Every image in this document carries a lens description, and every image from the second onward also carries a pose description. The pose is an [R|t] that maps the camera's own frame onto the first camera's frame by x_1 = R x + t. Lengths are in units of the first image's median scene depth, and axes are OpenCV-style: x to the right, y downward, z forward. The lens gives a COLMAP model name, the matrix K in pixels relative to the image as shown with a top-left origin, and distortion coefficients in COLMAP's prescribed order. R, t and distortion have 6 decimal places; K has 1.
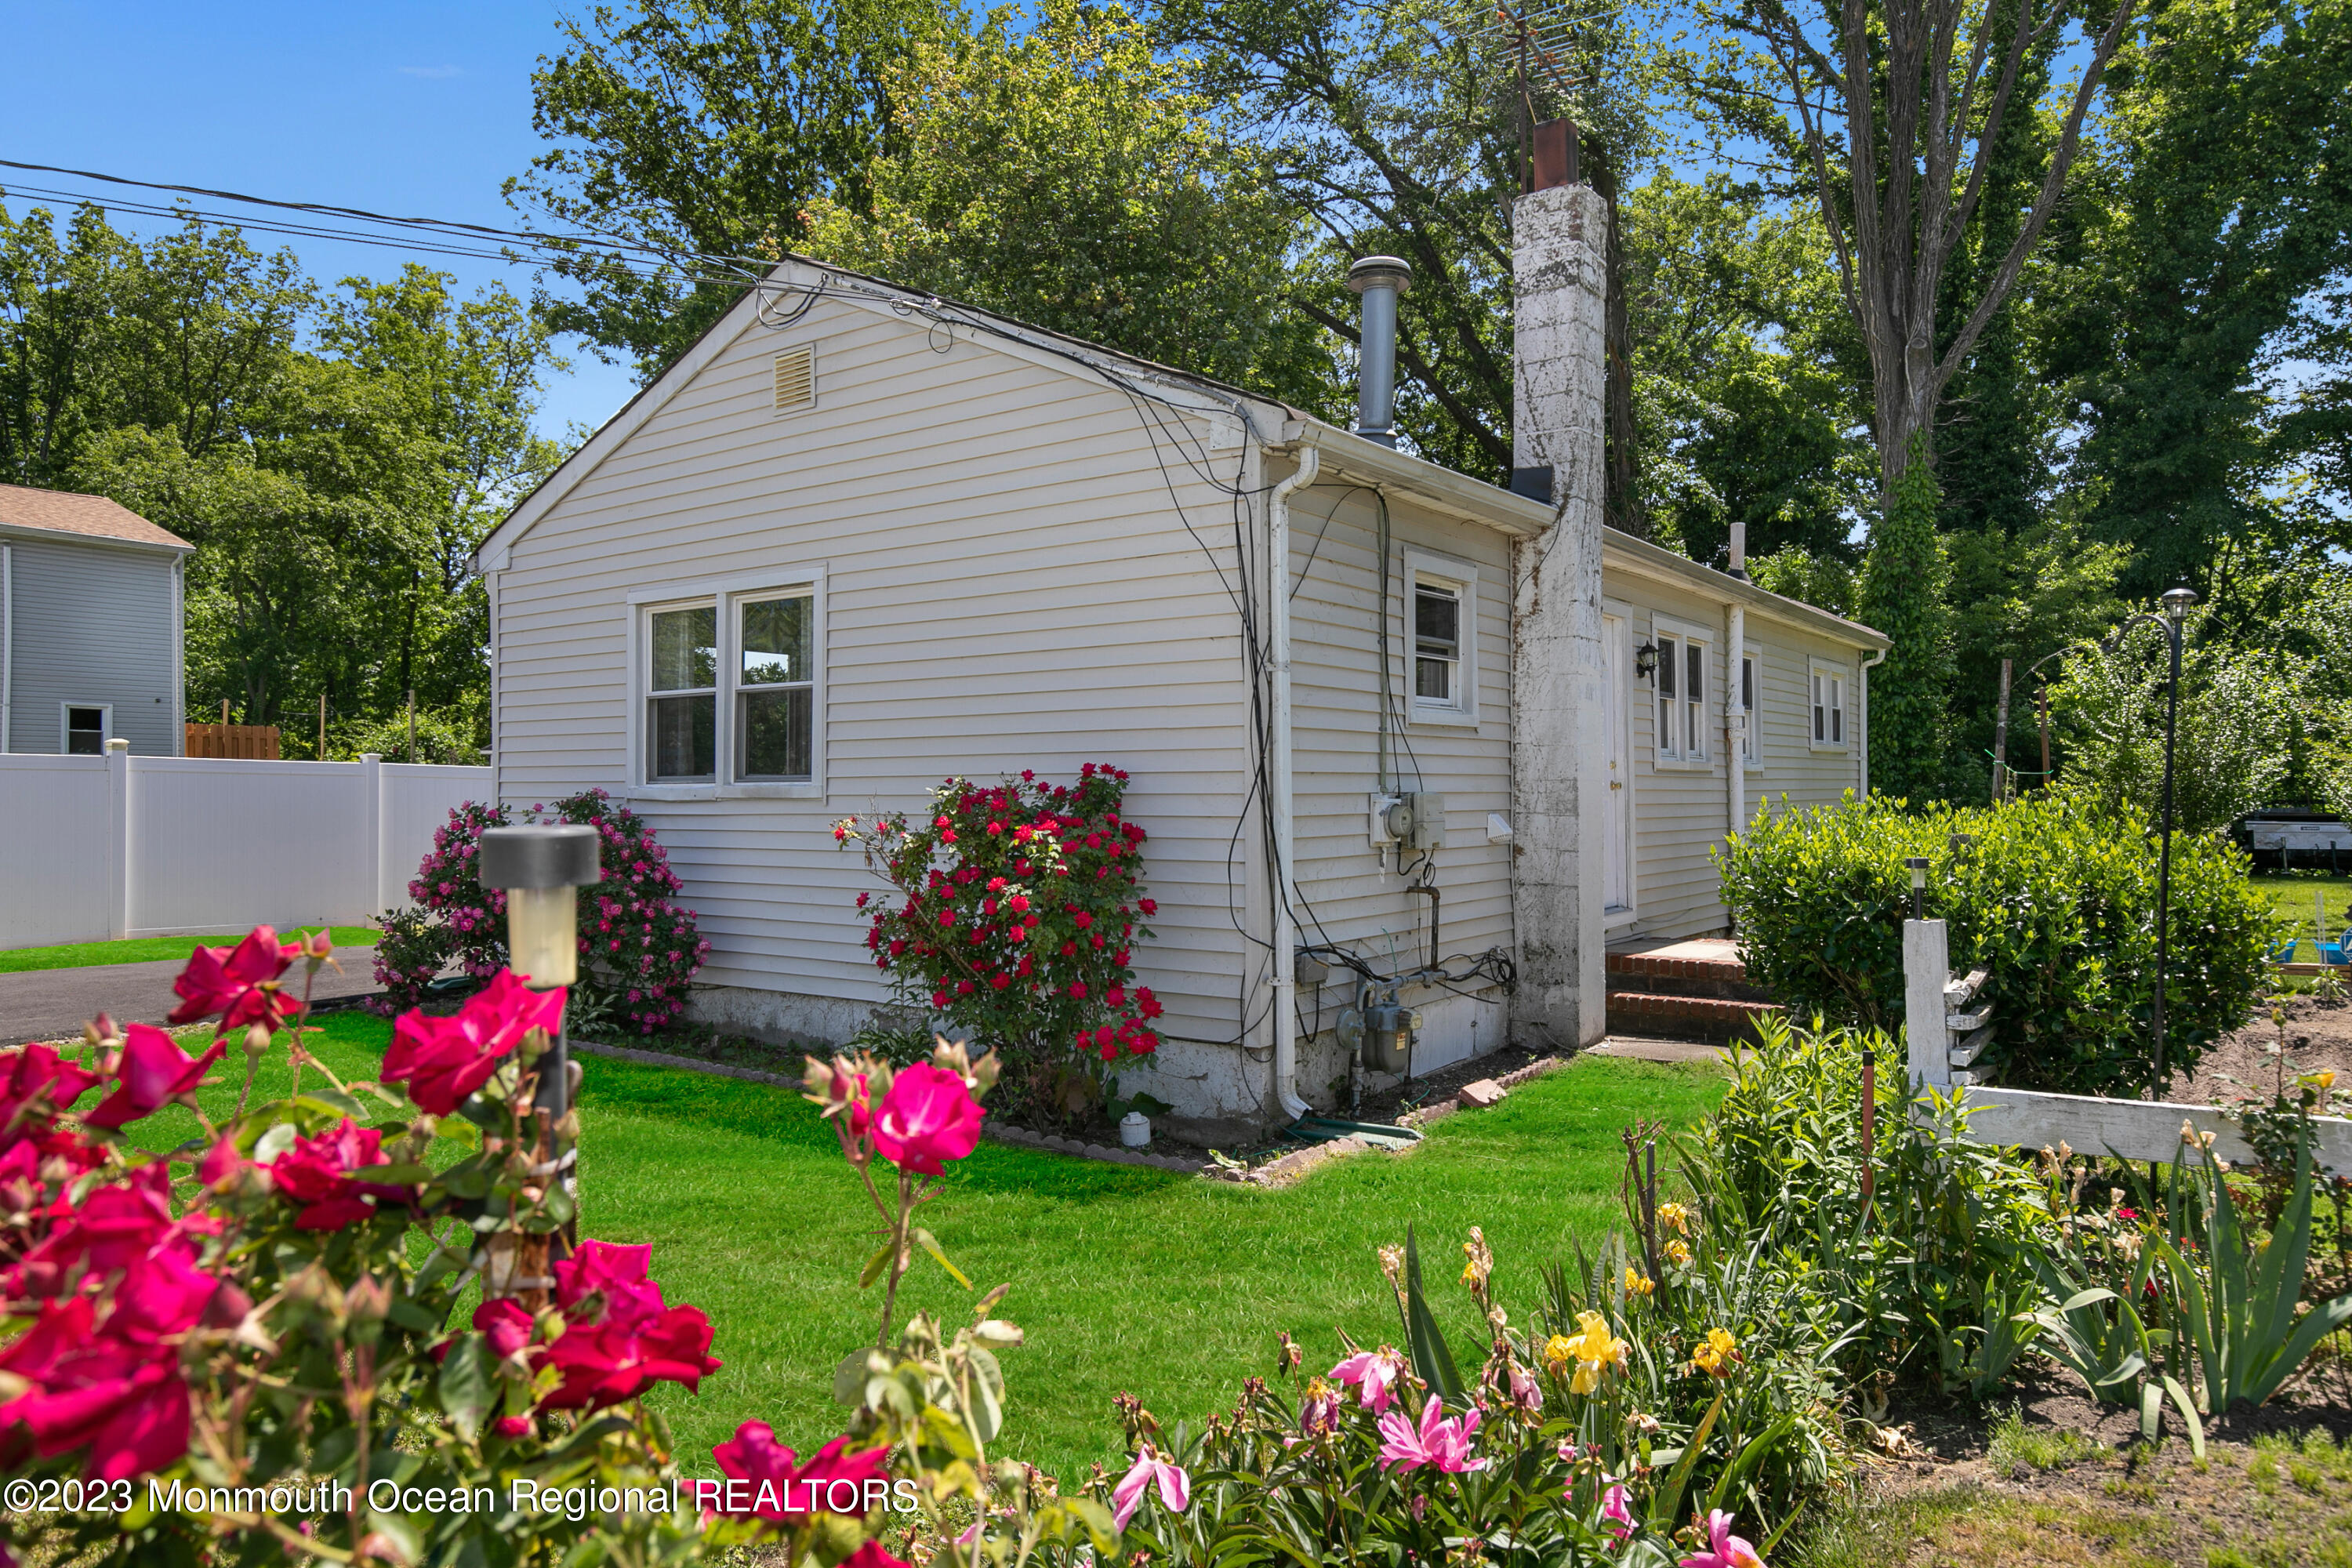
lens RADIAL K [[1511.3, 0, 1176.9], [0, 1511.3, 782.7], [0, 0, 1]] dist [0.011479, -0.000224]
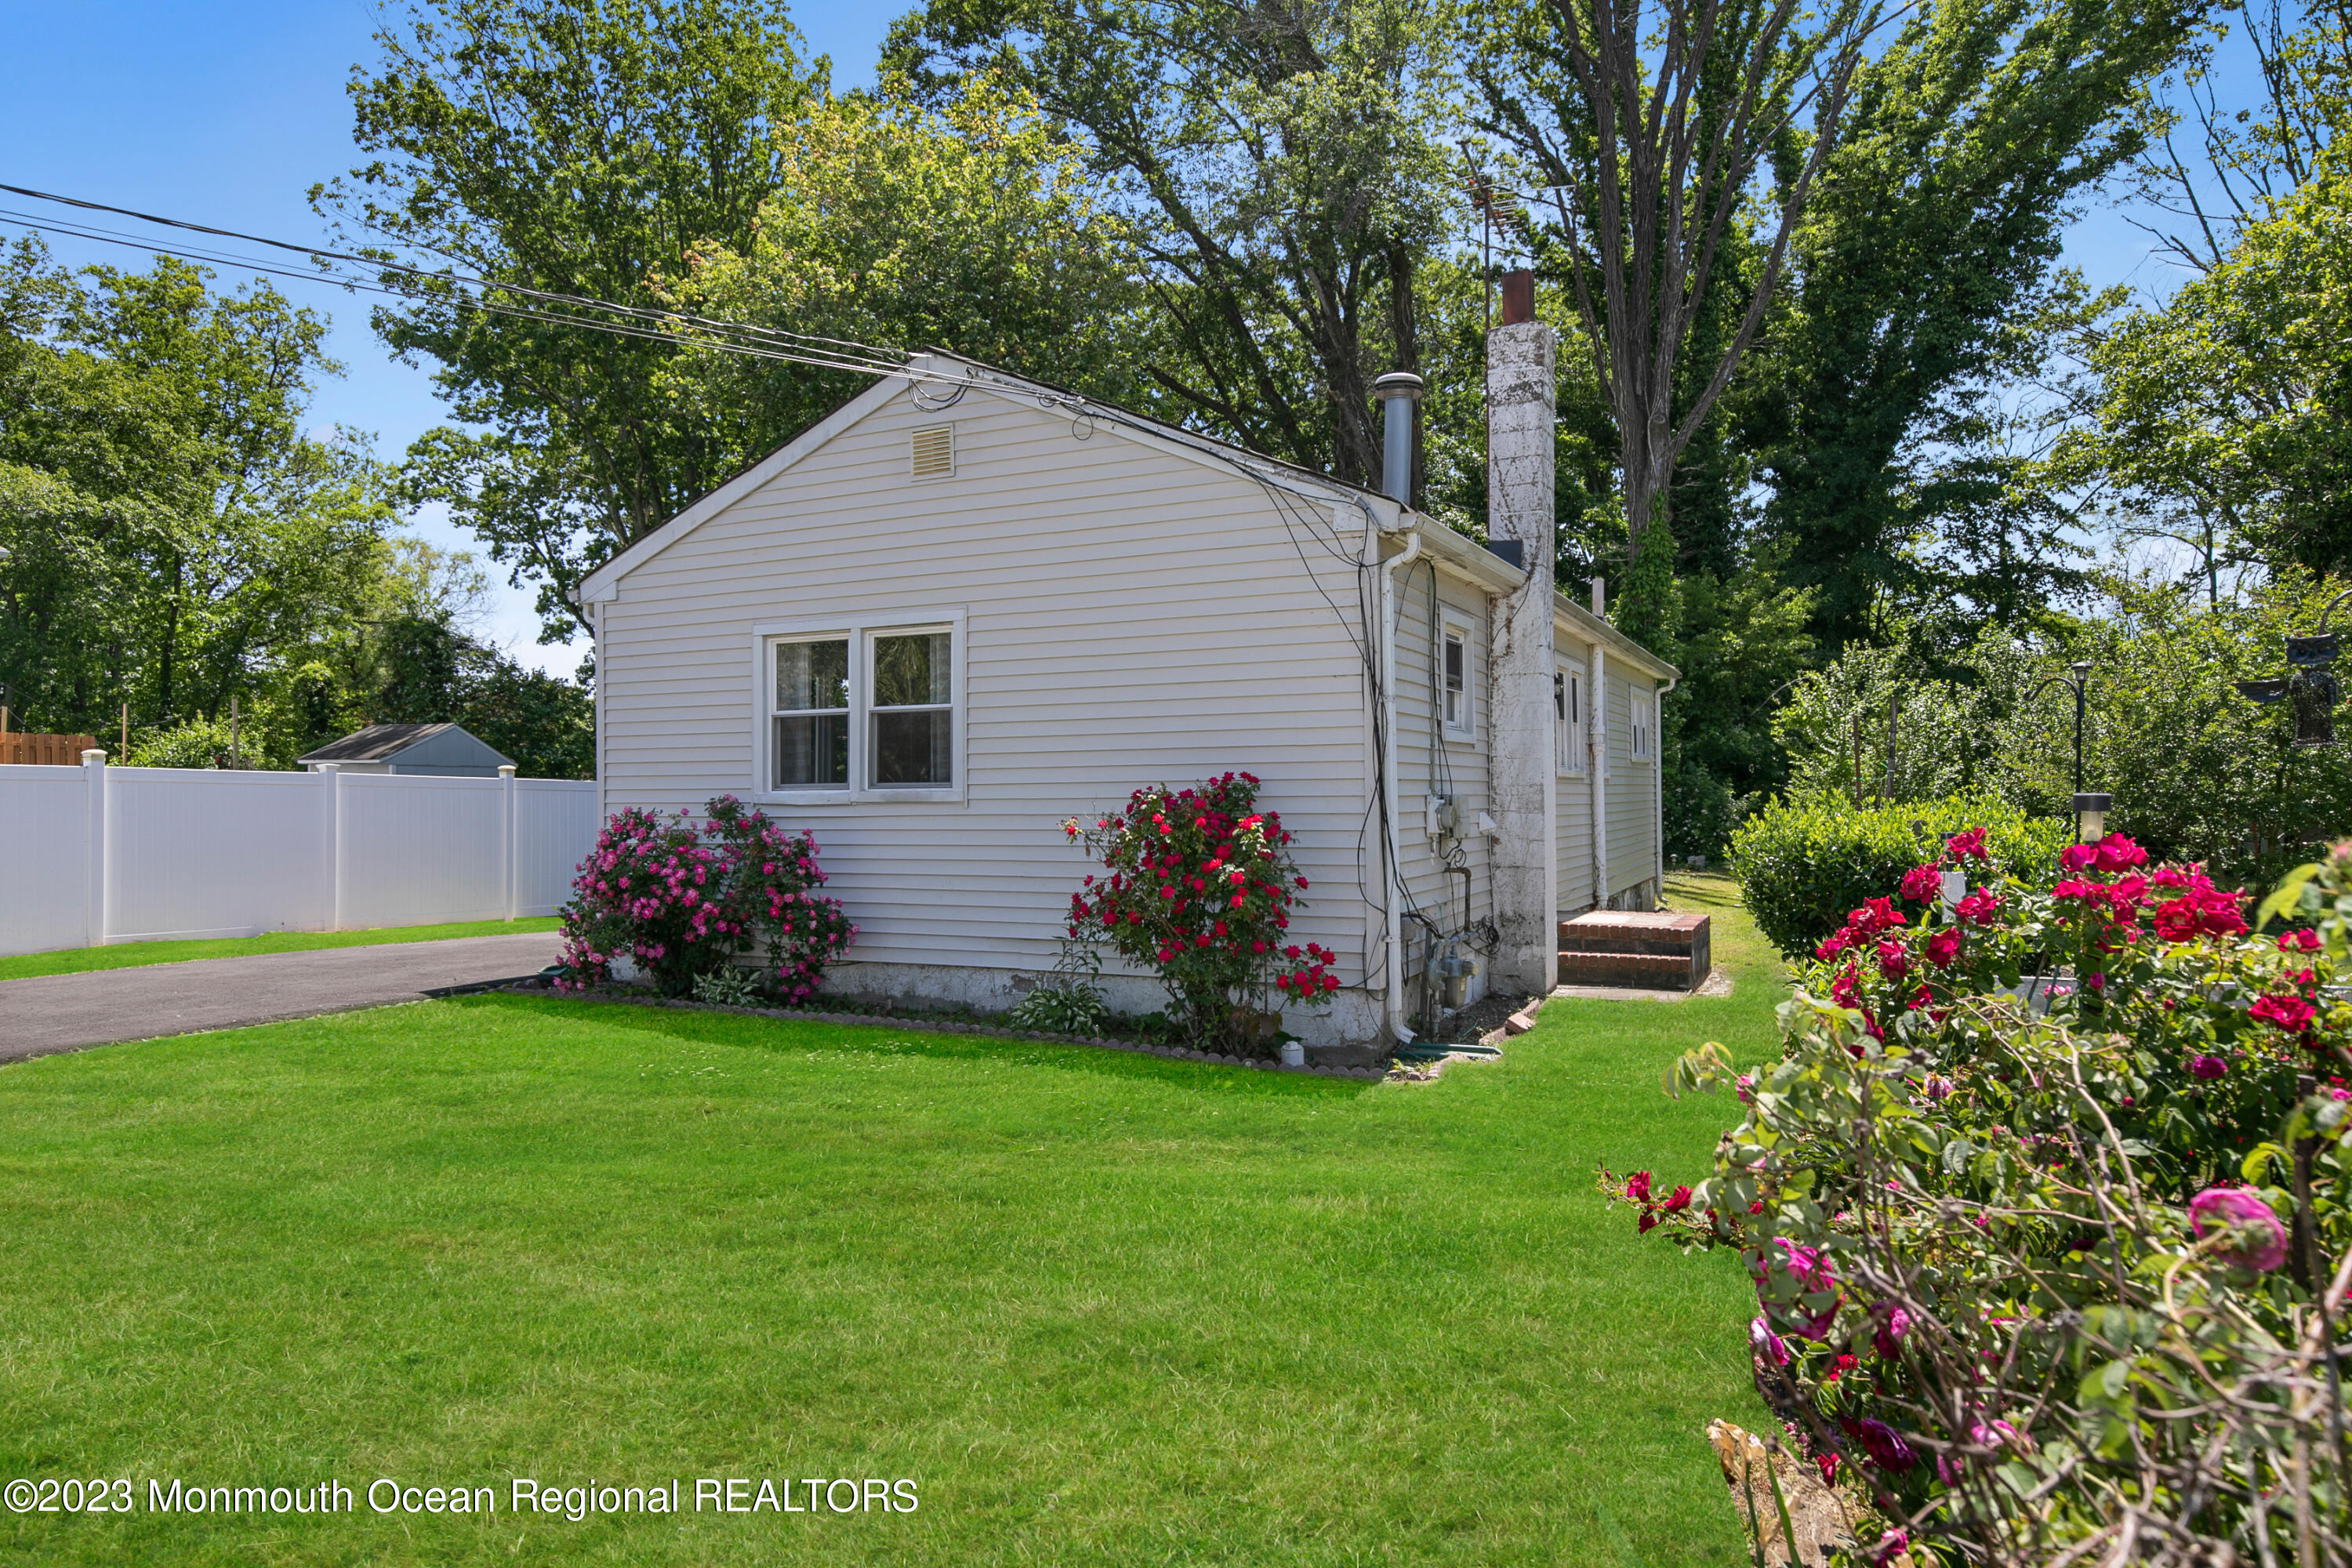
lens RADIAL K [[1445.3, 0, 1173.9], [0, 1445.3, 783.2], [0, 0, 1]] dist [0.008807, 0.002991]
pose [[0.984710, -0.002296, 0.174187, -0.241003], [0.003213, 0.999982, -0.004982, 0.001637], [-0.174172, 0.005466, 0.984700, -0.144973]]
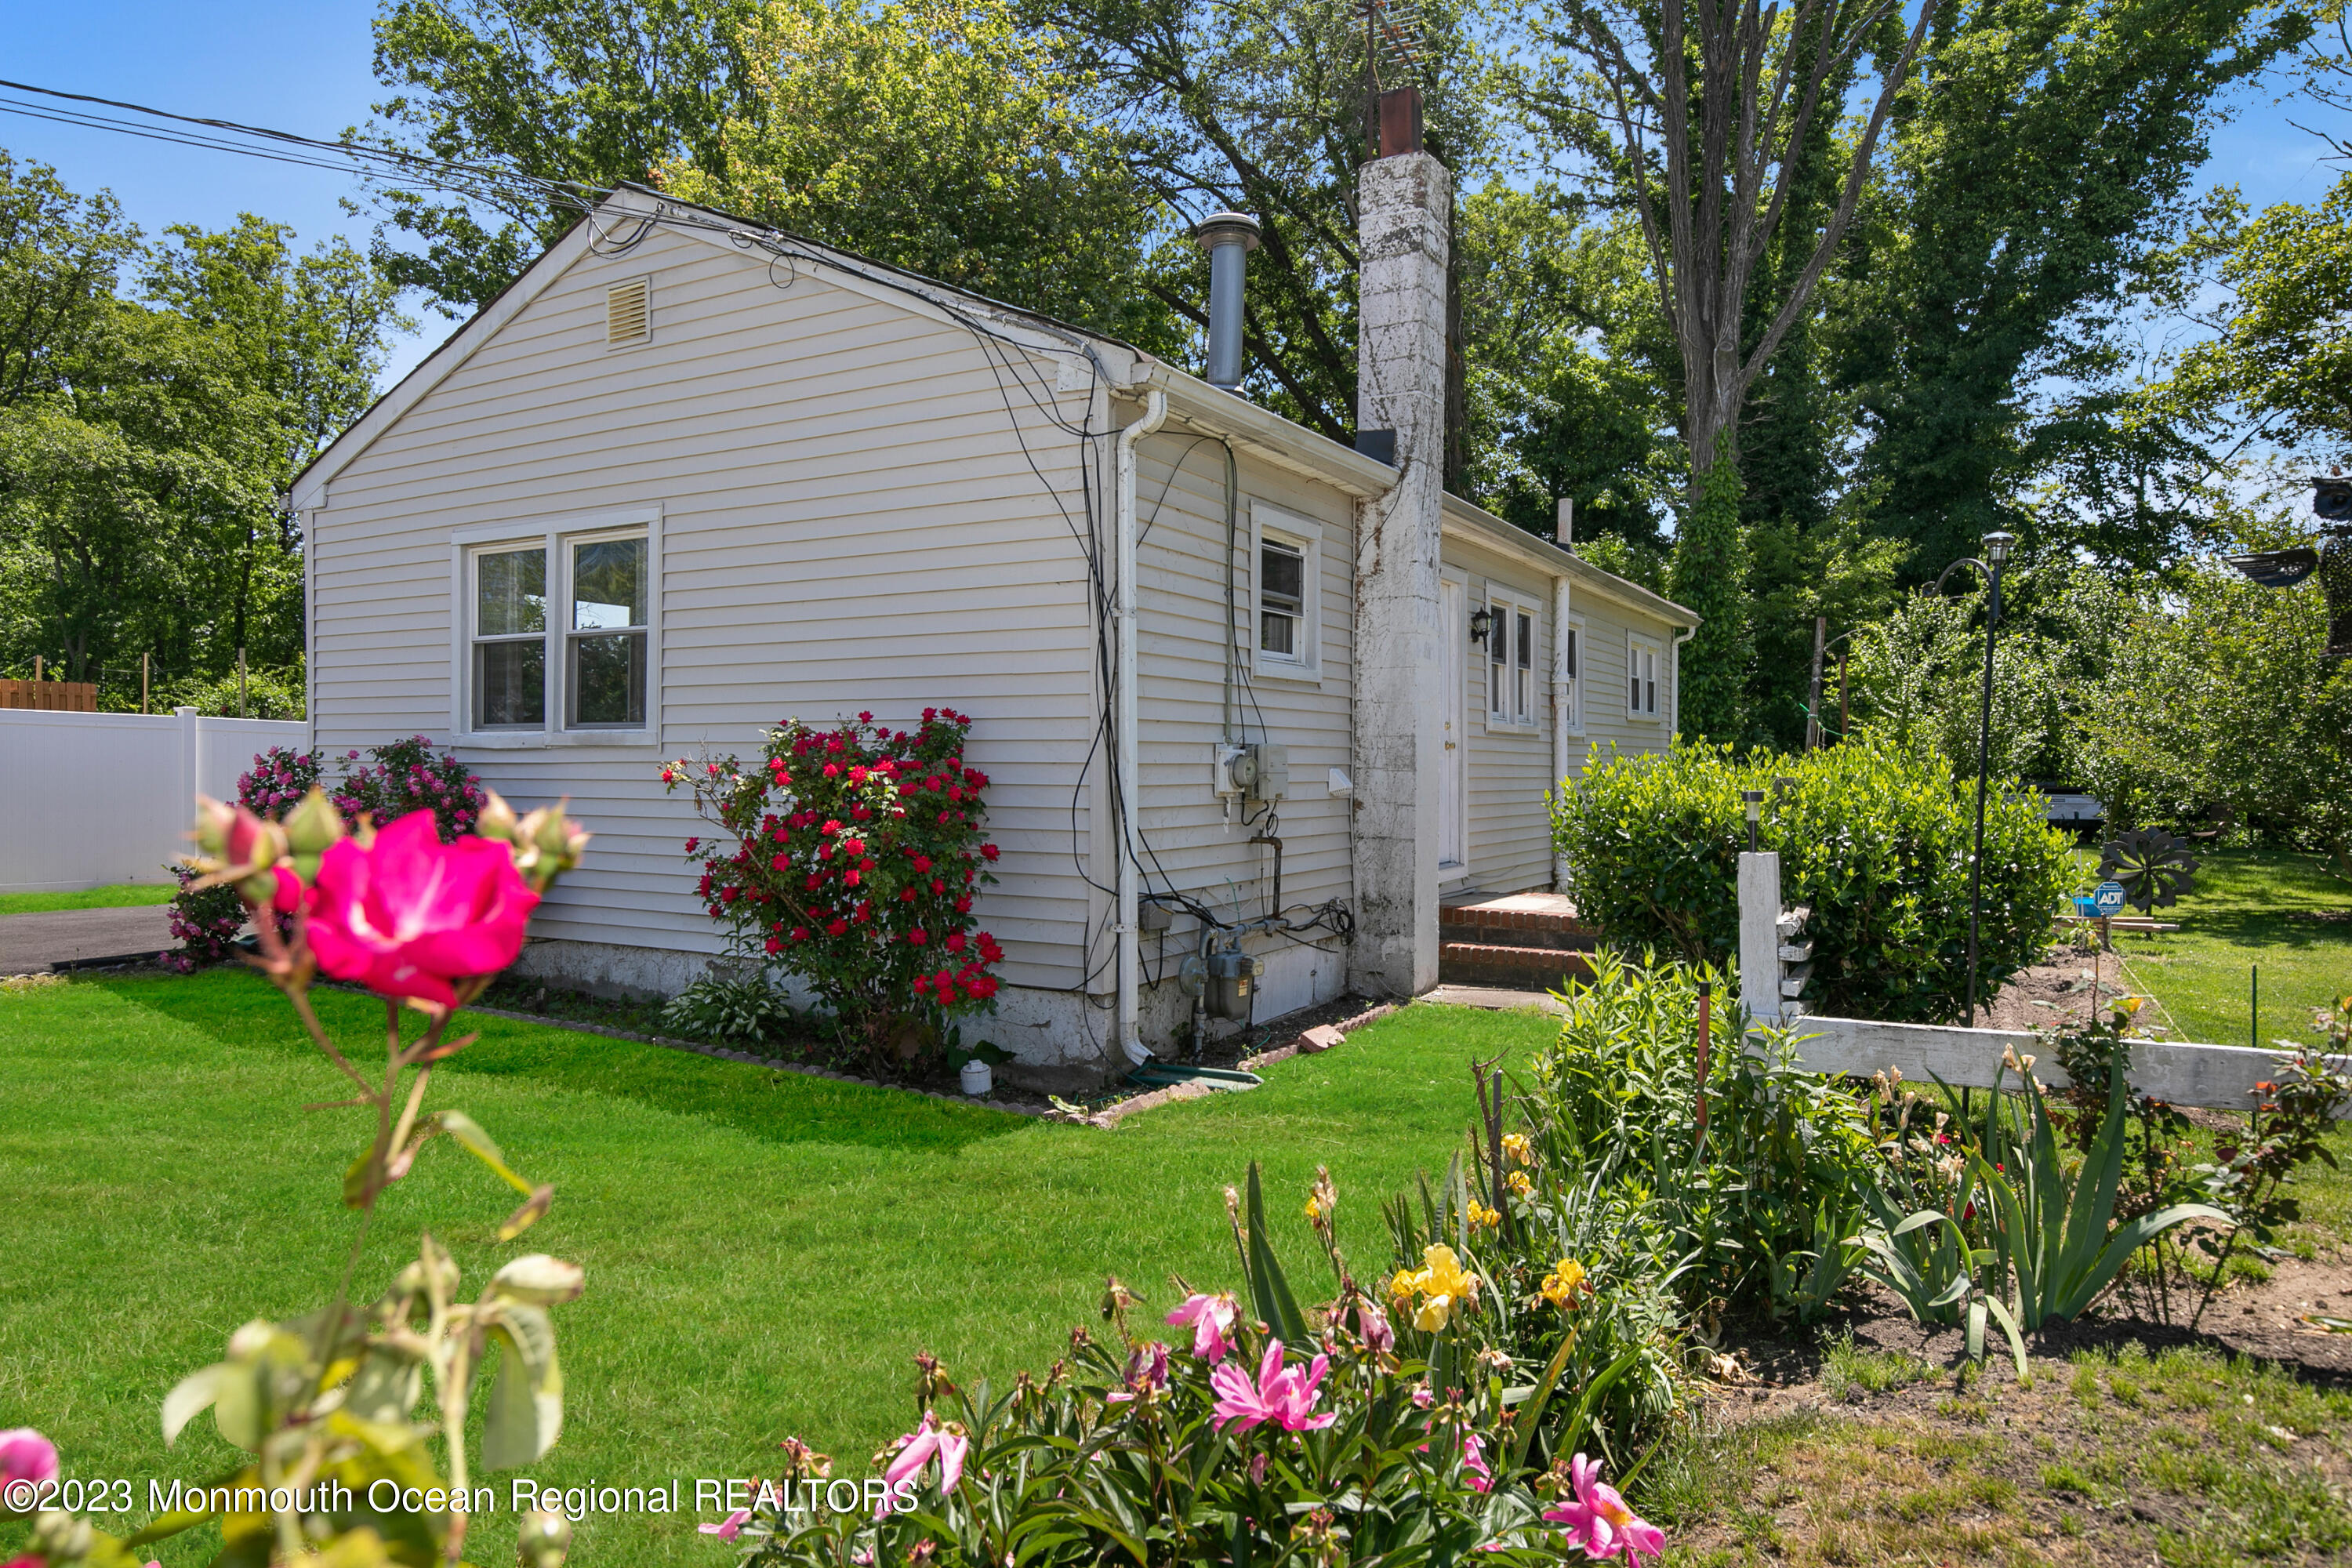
lens RADIAL K [[1445.3, 0, 1173.9], [0, 1445.3, 783.2], [0, 0, 1]] dist [0.008807, 0.002991]
pose [[0.995161, 0.007222, 0.097994, 0.005071], [-0.008994, 0.999804, 0.017662, 0.013349], [-0.097847, -0.018458, 0.995030, 0.035065]]
